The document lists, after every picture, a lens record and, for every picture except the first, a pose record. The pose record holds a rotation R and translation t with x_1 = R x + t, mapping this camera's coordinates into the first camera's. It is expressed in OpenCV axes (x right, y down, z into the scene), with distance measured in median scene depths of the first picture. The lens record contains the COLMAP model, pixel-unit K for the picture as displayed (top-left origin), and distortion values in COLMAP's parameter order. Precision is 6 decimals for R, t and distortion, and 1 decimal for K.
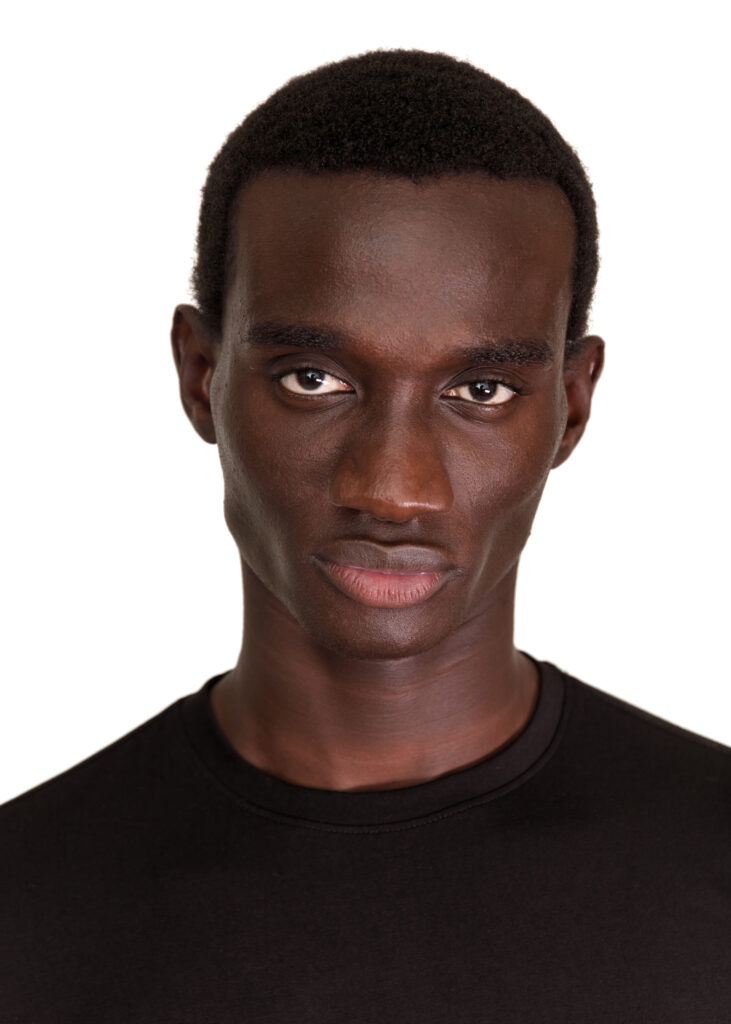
lens RADIAL K [[2297.7, 0, 402.6], [0, 2297.7, 541.6], [0, 0, 1]] dist [0.054912, 0.000000]
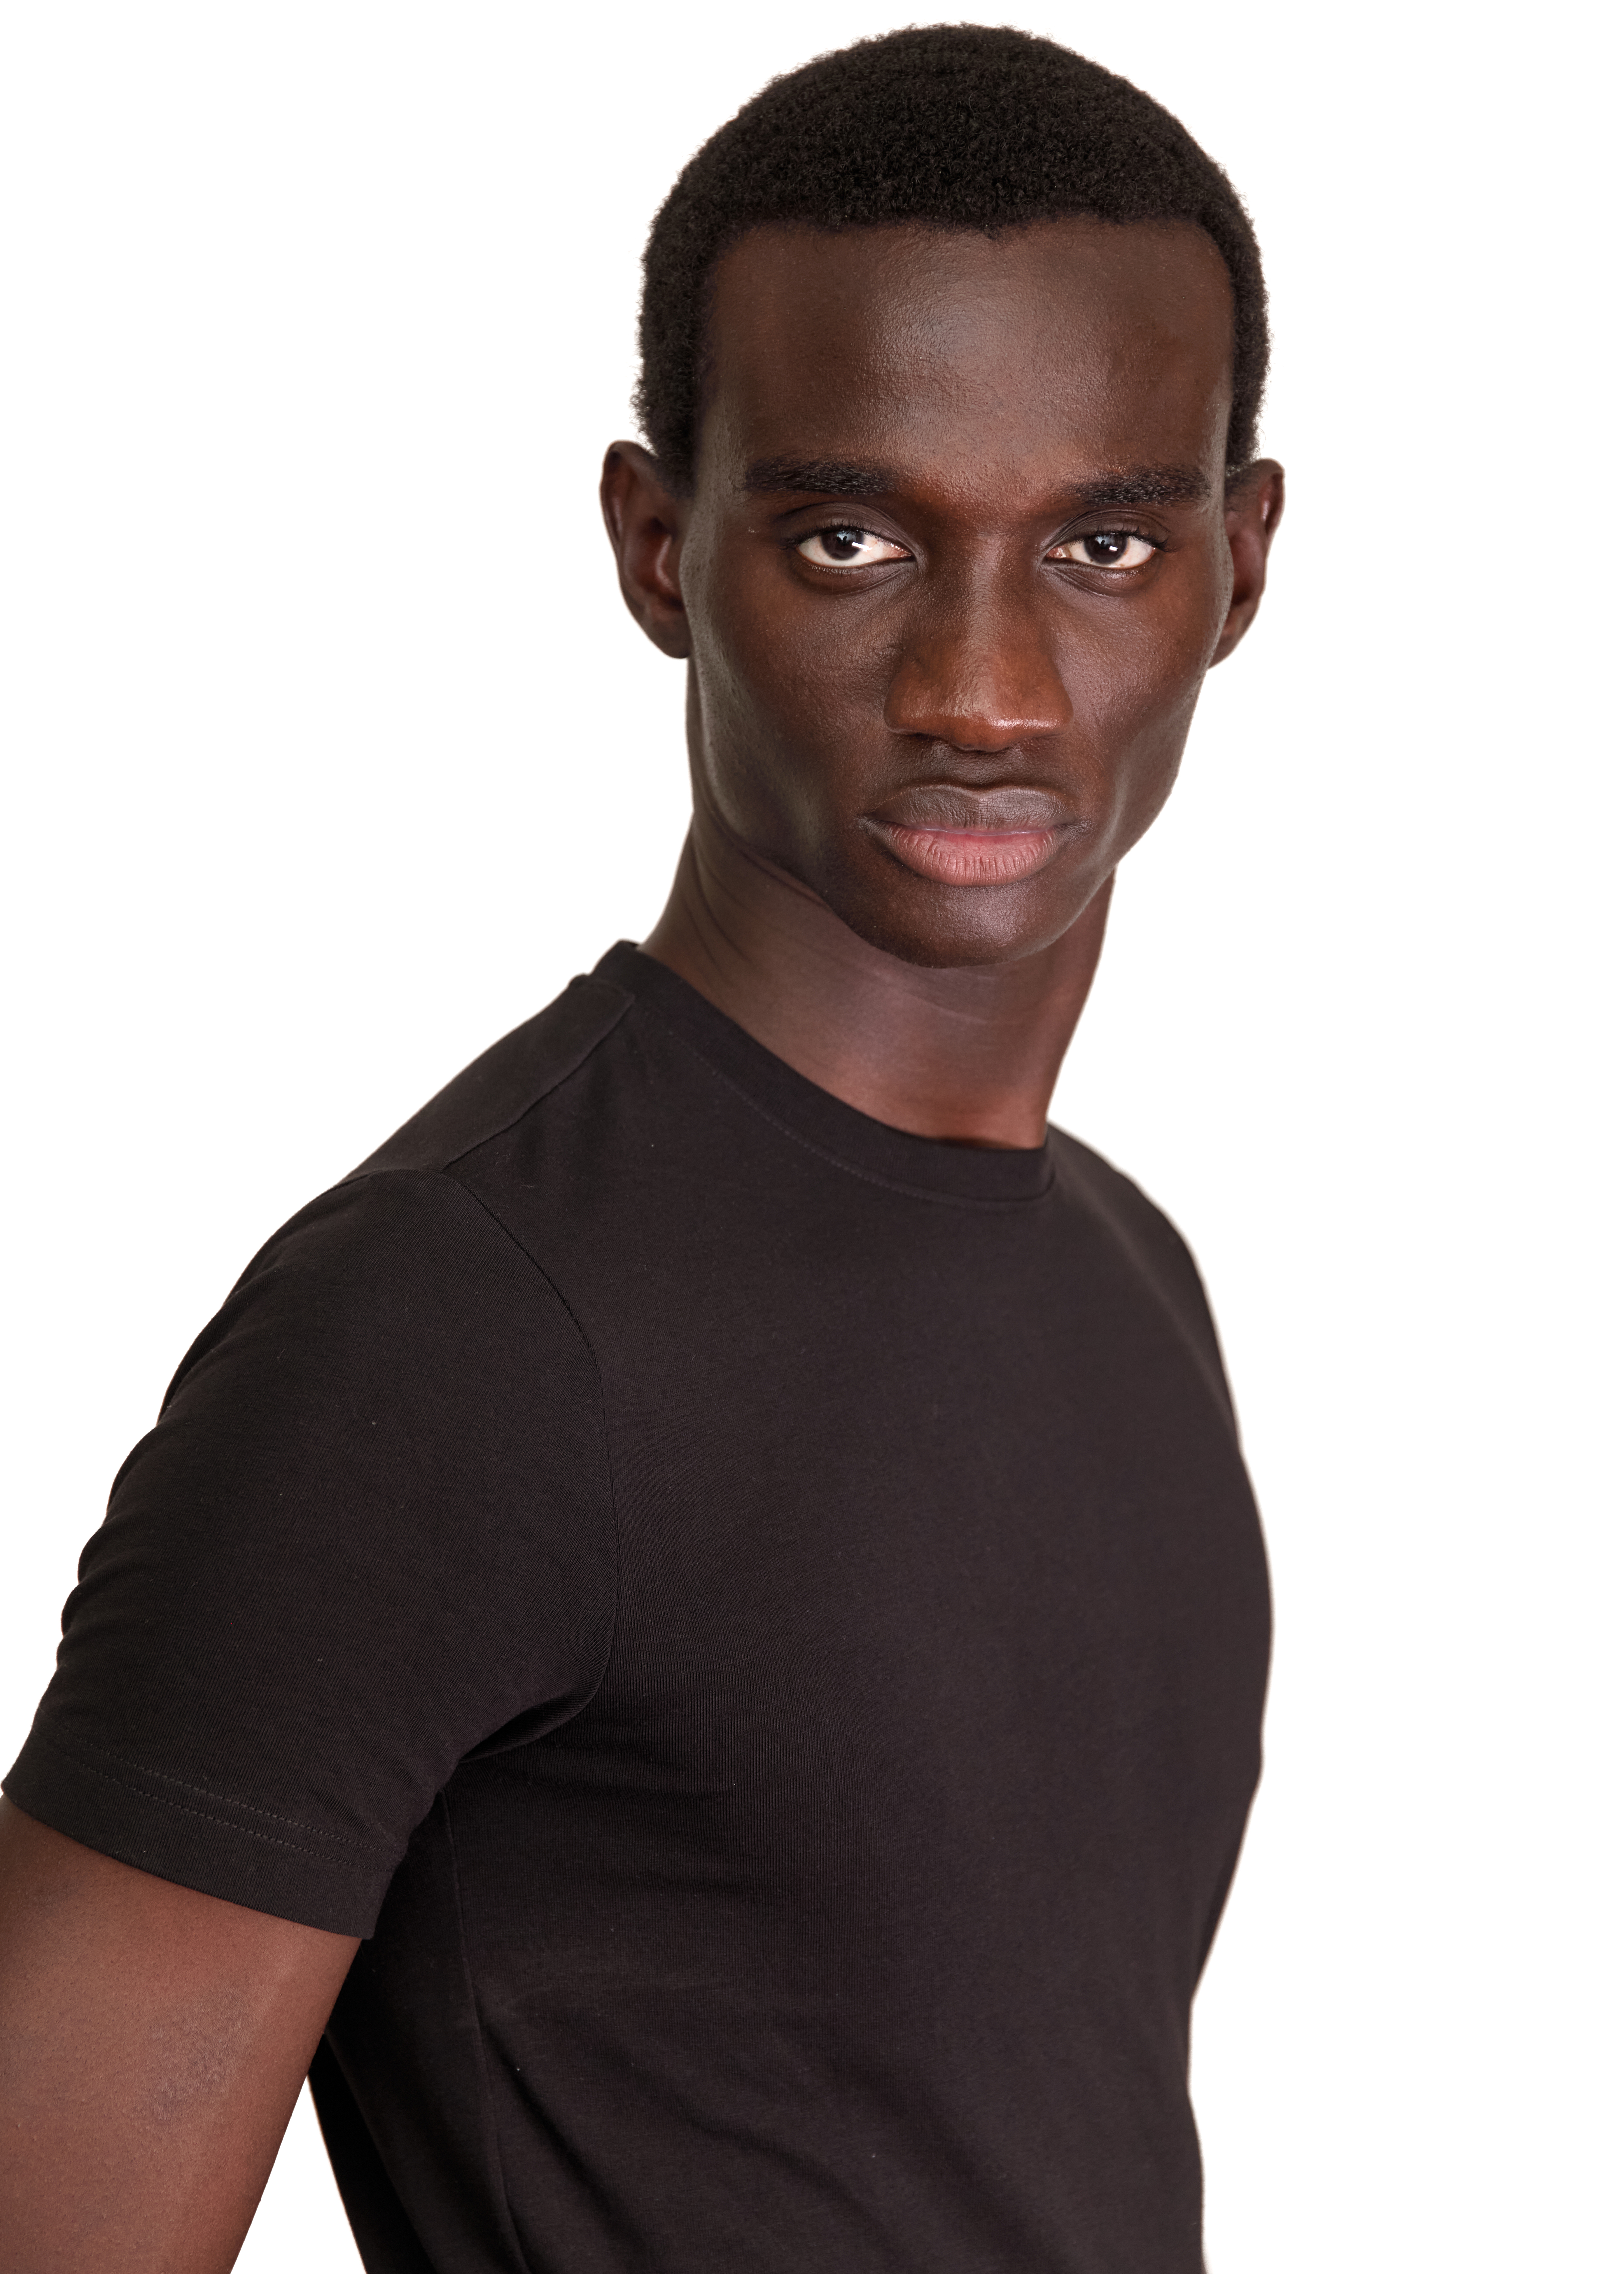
lens RADIAL K [[5102.4, 0, 885.6], [0, 5102.4, 1067.2], [0, 0, 1]] dist [0.054912, 0.000000]
pose [[0.998365, -0.054280, 0.017890, -0.061944], [0.053925, 0.998349, 0.019759, 0.050033], [-0.018933, -0.018762, 0.999645, -0.457315]]
